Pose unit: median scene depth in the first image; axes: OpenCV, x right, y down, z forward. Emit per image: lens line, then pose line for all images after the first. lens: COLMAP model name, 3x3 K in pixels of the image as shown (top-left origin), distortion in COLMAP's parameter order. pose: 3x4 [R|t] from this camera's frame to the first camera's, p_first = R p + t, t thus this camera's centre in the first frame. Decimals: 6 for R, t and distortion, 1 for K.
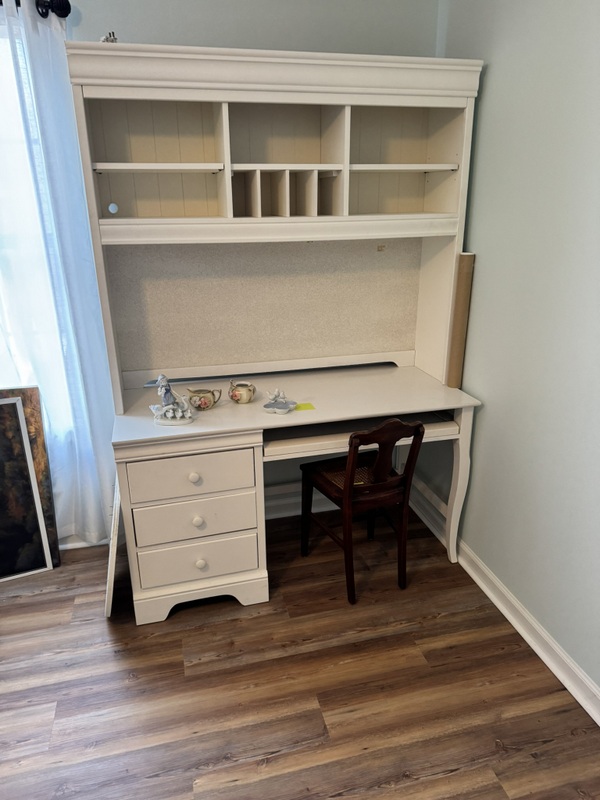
lens RADIAL K [[557.6, 0, 302.7], [0, 557.6, 404.9], [0, 0, 1]] dist [0.074897, -0.123072]
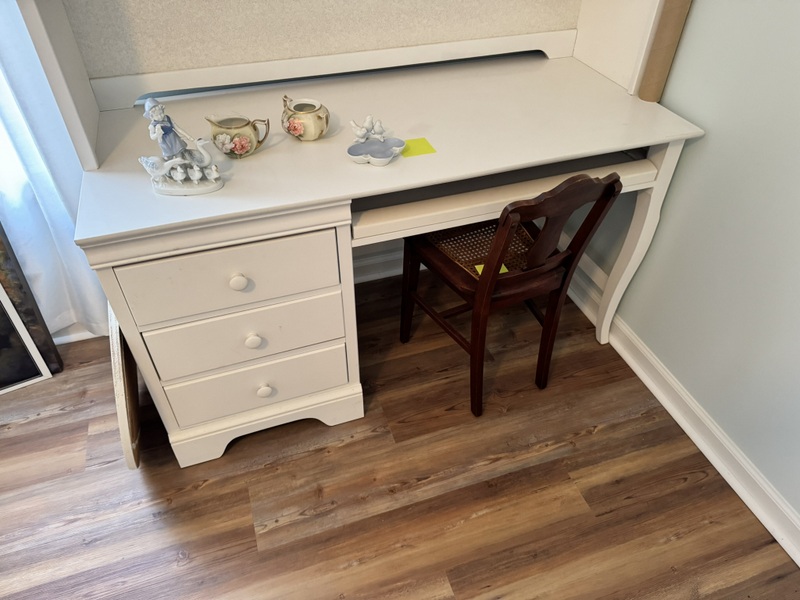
lens RADIAL K [[557.6, 0, 401.0], [0, 557.6, 297.7], [0, 0, 1]] dist [0.074897, -0.123072]
pose [[0.997010, -0.037742, 0.067433, -0.060624], [0.010011, 0.928350, 0.371573, -0.071153], [-0.076625, -0.369787, 0.925951, 0.414798]]
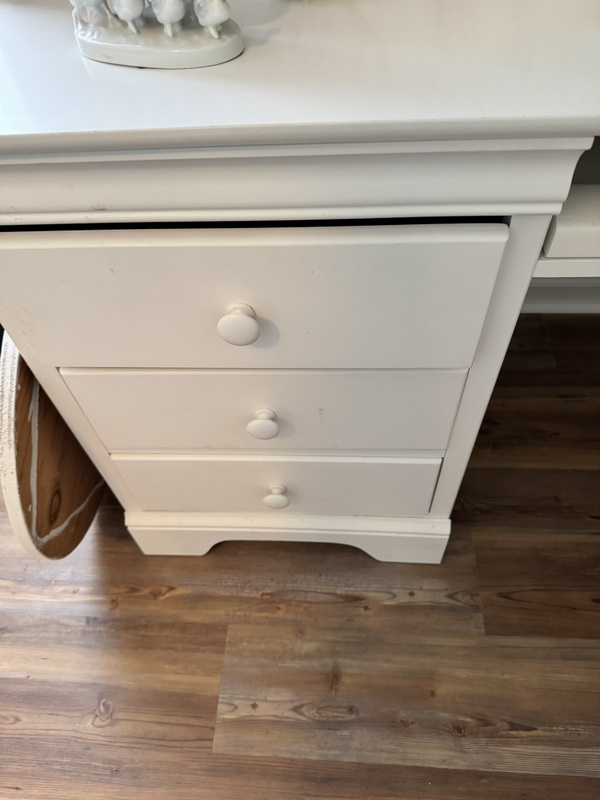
lens RADIAL K [[576.8, 0, 301.3], [0, 576.8, 401.5], [0, 0, 1]] dist [0.003596, -0.022732]
pose [[0.950997, 0.216448, -0.220804, -0.098330], [-0.058433, 0.827058, 0.559071, 0.015332], [0.303627, -0.518772, 0.799178, 0.750468]]
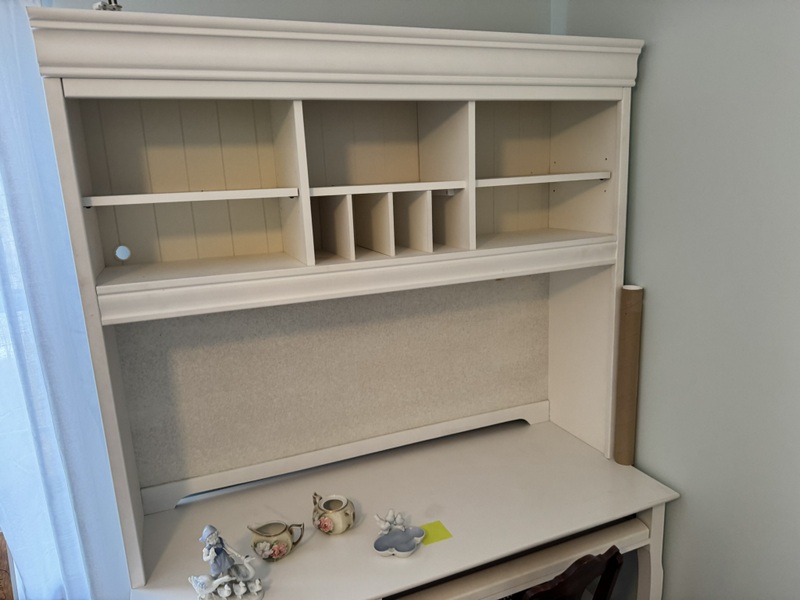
lens RADIAL K [[560.2, 0, 405.2], [0, 560.2, 301.6], [0, 0, 1]] dist [0.058262, -0.101000]
pose [[0.989720, -0.062604, 0.128591, -0.101551], [0.079273, 0.988484, -0.128903, -0.188158], [-0.119041, 0.137771, 0.983284, 0.332059]]
